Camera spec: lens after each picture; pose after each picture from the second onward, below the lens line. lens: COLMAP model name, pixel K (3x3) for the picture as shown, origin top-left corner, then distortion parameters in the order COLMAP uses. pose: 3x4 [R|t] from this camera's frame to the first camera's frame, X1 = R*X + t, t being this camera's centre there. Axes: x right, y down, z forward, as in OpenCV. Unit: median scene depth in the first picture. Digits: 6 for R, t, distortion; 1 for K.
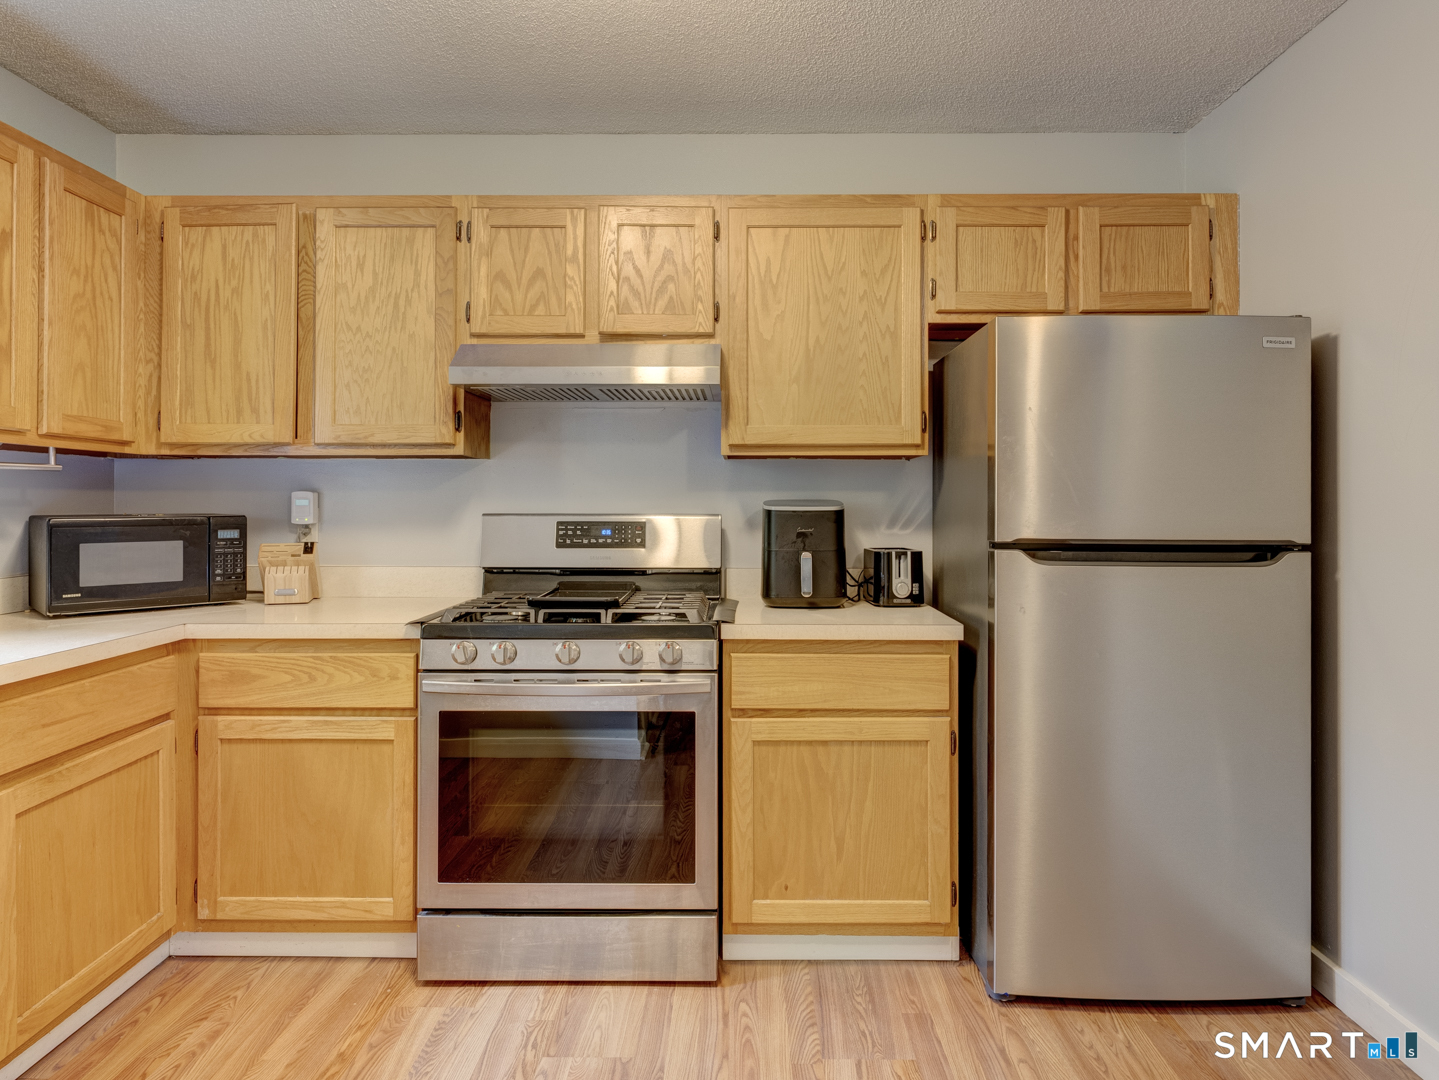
lens RADIAL K [[868.8, 0, 738.0], [0, 868.8, 503.1], [0, 0, 1]] dist [-0.003289, 0.003336]
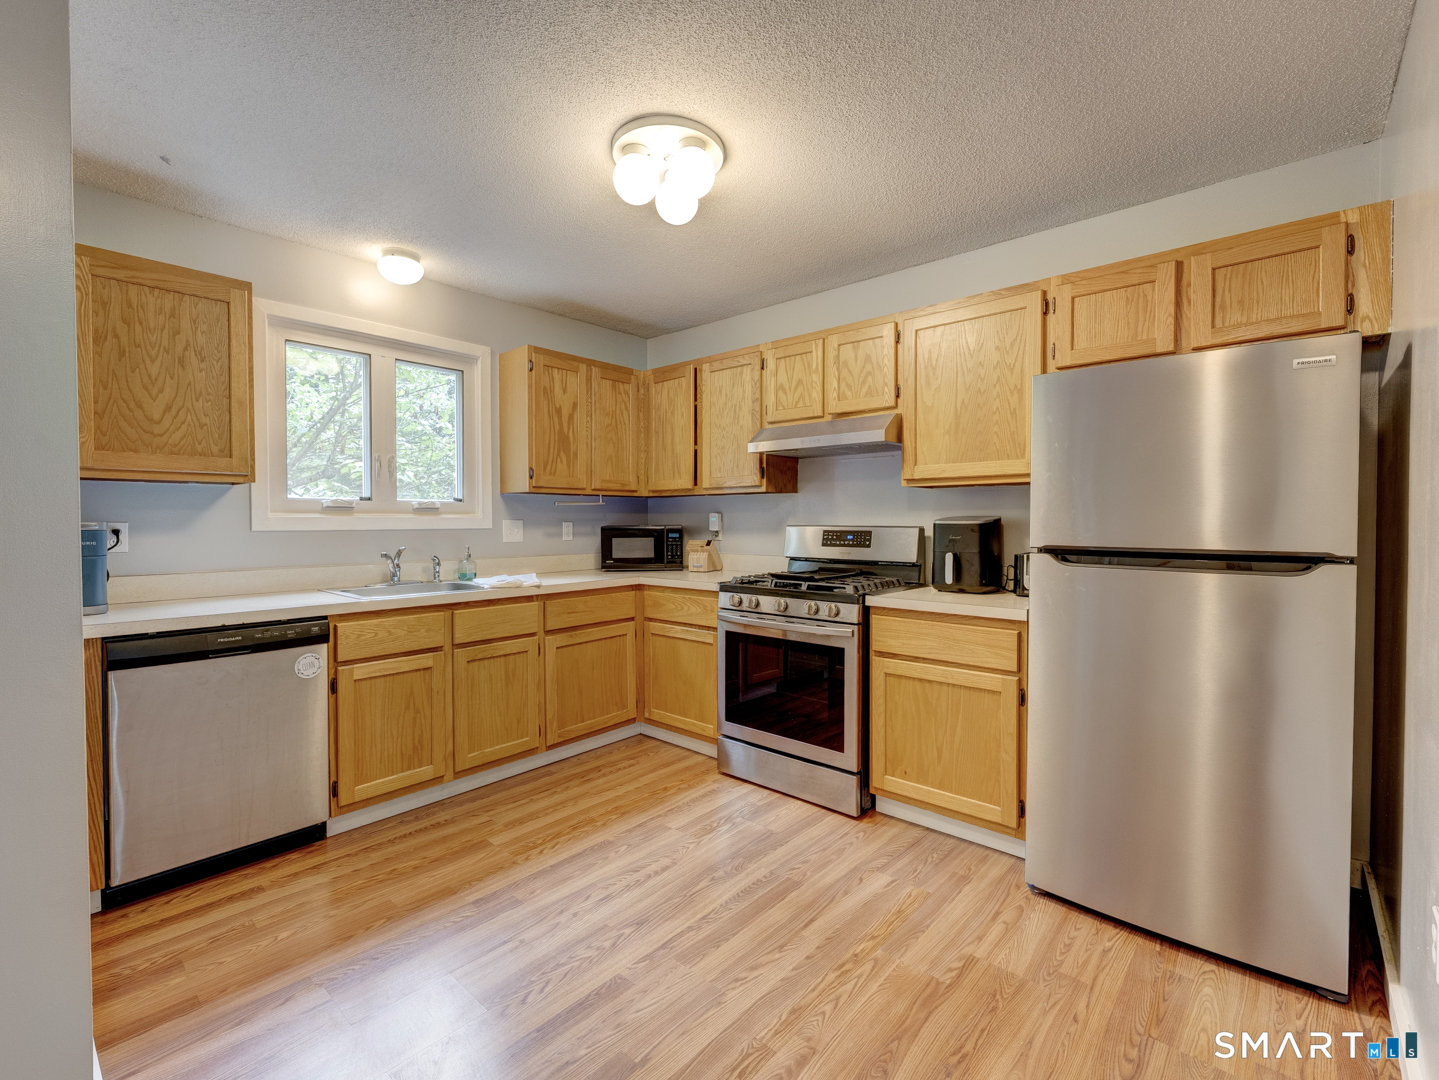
lens RADIAL K [[643.2, 0, 754.0], [0, 643.2, 535.2], [0, 0, 1]] dist [-0.004603, -0.000406]
pose [[0.769922, 0.012930, -0.638006, 0.550606], [0.003268, 0.999702, 0.024205, 0.001077], [0.638129, -0.020721, 0.769651, -0.021270]]
